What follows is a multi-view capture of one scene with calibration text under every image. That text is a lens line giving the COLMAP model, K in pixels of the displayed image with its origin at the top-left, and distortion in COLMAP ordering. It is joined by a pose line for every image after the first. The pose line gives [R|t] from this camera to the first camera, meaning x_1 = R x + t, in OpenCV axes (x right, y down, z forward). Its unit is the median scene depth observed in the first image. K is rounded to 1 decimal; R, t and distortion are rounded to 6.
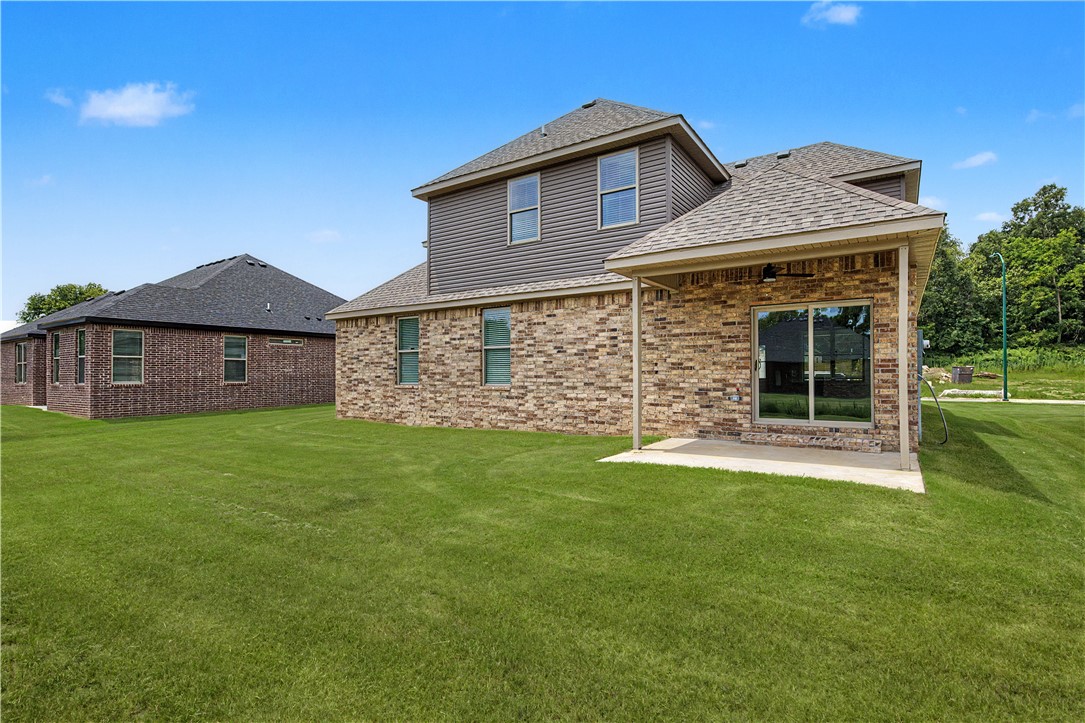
lens RADIAL K [[530.8, 0, 542.0], [0, 530.8, 361.7], [0, 0, 1]] dist [-0.003243, 0.000055]
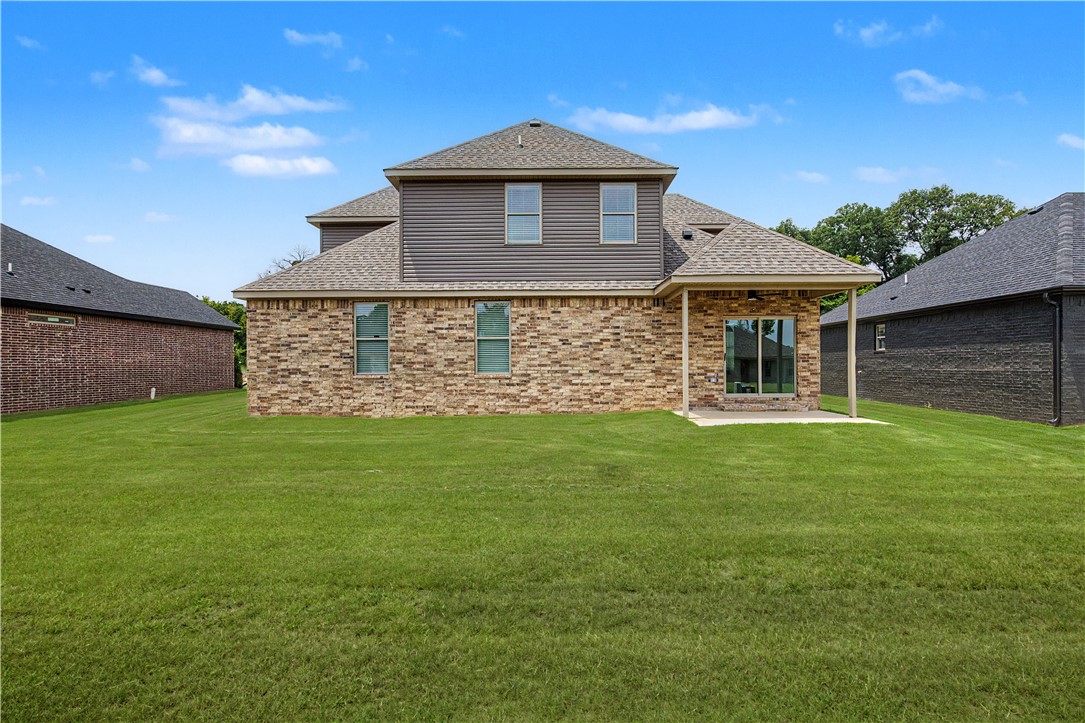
lens RADIAL K [[528.6, 0, 541.5], [0, 528.6, 364.0], [0, 0, 1]] dist [-0.003583, -0.000463]
pose [[0.836730, 0.003357, 0.547605, -0.614240], [-0.012079, 0.999851, 0.012327, 0.010968], [-0.547482, -0.016929, 0.836646, 0.059768]]
